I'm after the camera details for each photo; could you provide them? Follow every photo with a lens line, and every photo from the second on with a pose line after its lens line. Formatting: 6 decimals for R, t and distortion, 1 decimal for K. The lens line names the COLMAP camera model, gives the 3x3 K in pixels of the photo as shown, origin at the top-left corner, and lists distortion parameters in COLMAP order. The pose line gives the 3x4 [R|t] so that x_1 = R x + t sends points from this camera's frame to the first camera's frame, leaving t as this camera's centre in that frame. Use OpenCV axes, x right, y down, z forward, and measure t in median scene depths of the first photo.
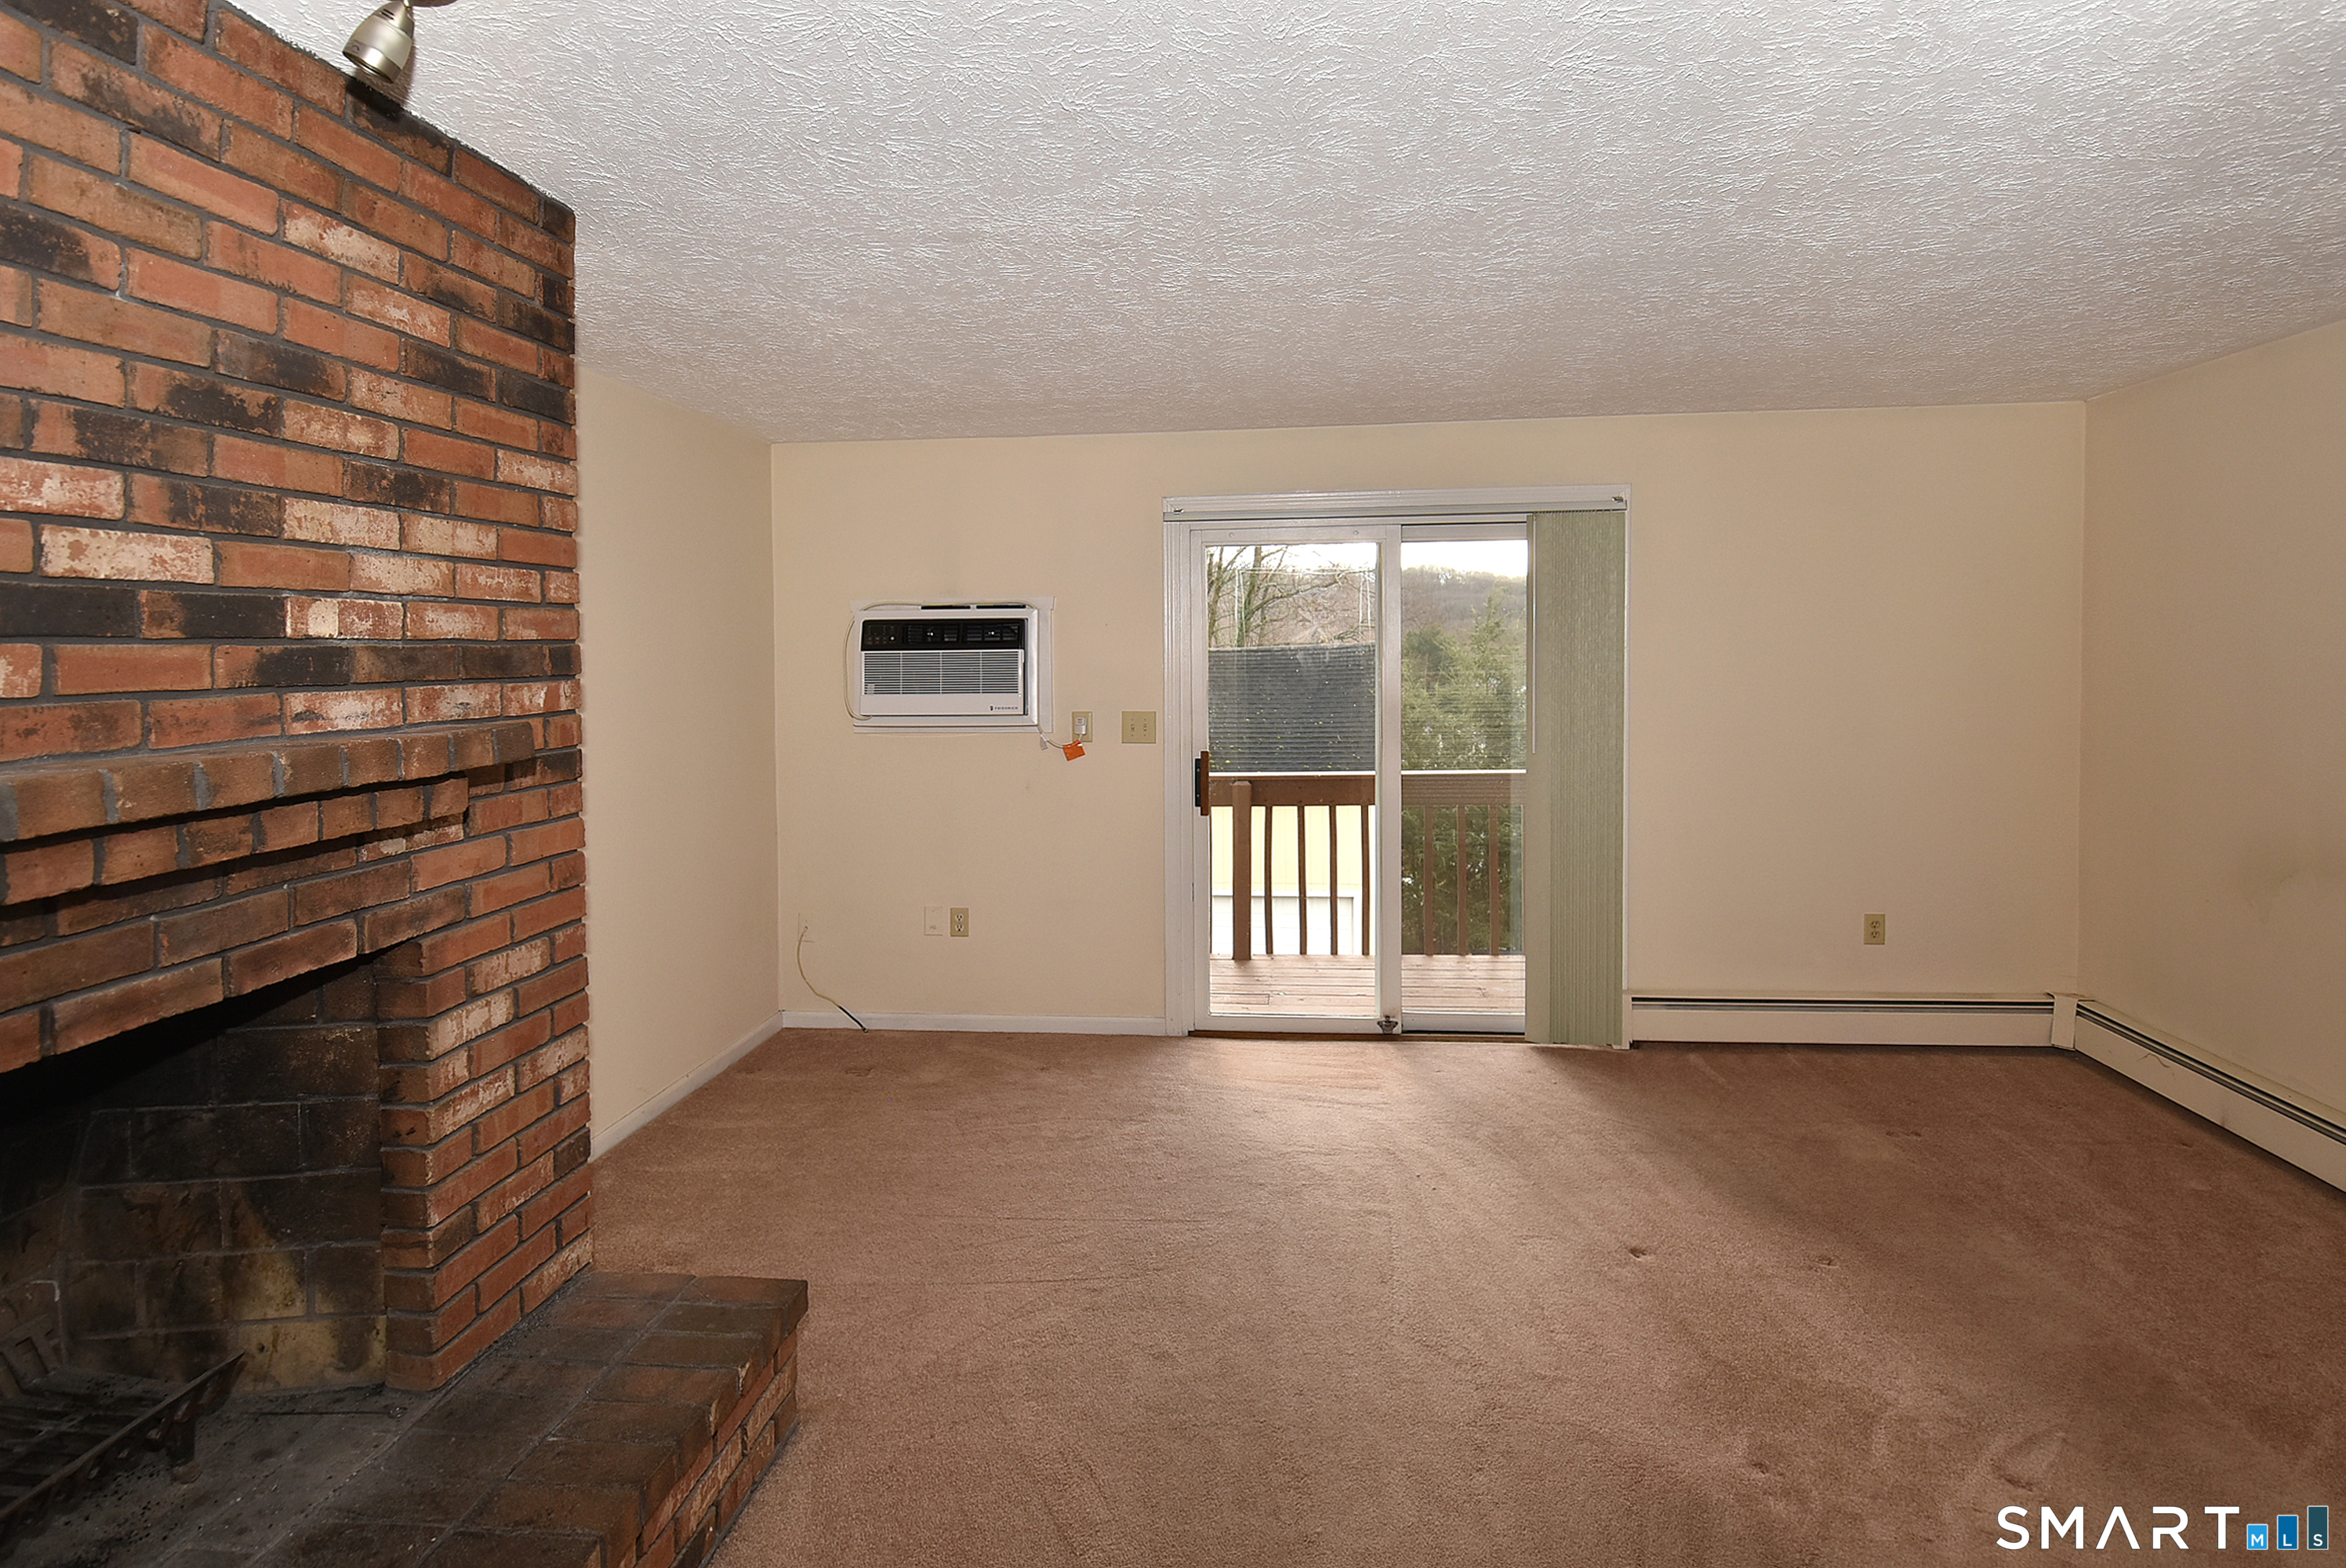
lens RADIAL K [[1190.7, 0, 1200.6], [0, 1190.7, 854.1], [0, 0, 1]] dist [-0.009113, -0.004616]
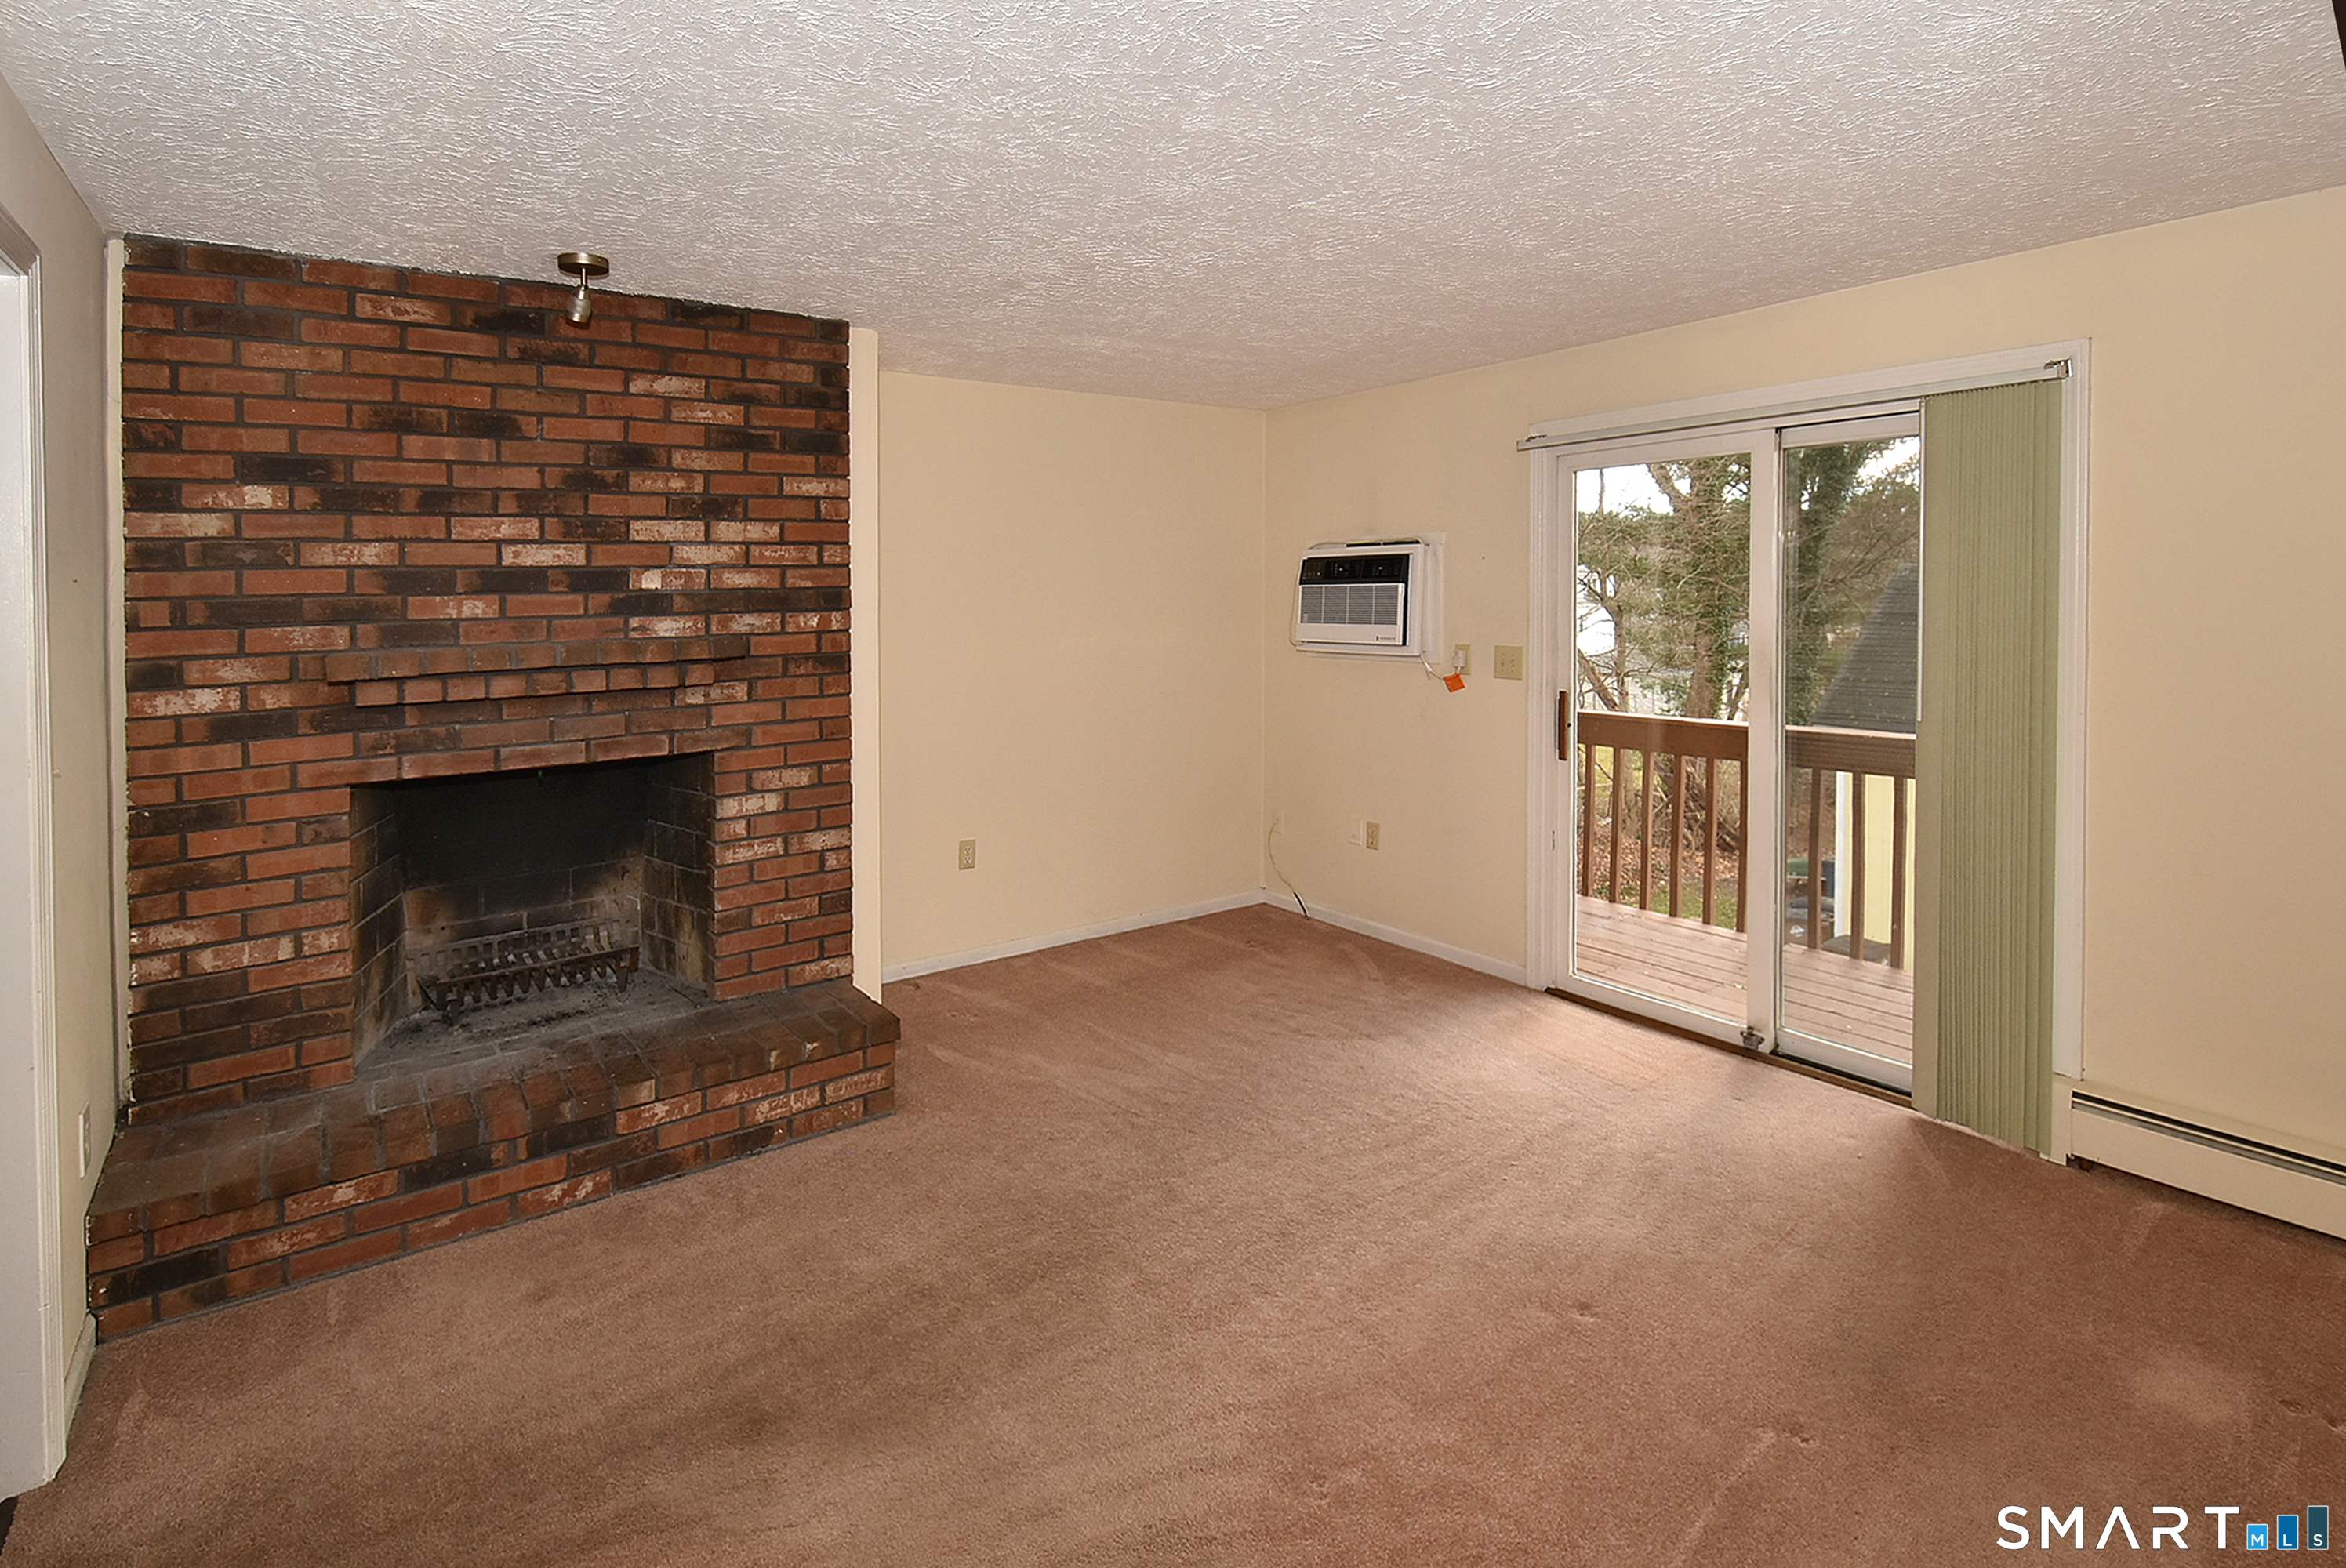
lens RADIAL K [[1177.8, 0, 1081.6], [0, 1177.8, 785.6], [0, 0, 1]] dist [0.006147, -0.002730]
pose [[0.630335, 0.127013, -0.765862, 1.053272], [-0.119446, 0.990646, 0.065982, -0.062544], [0.767079, 0.049888, 0.639610, 0.260574]]
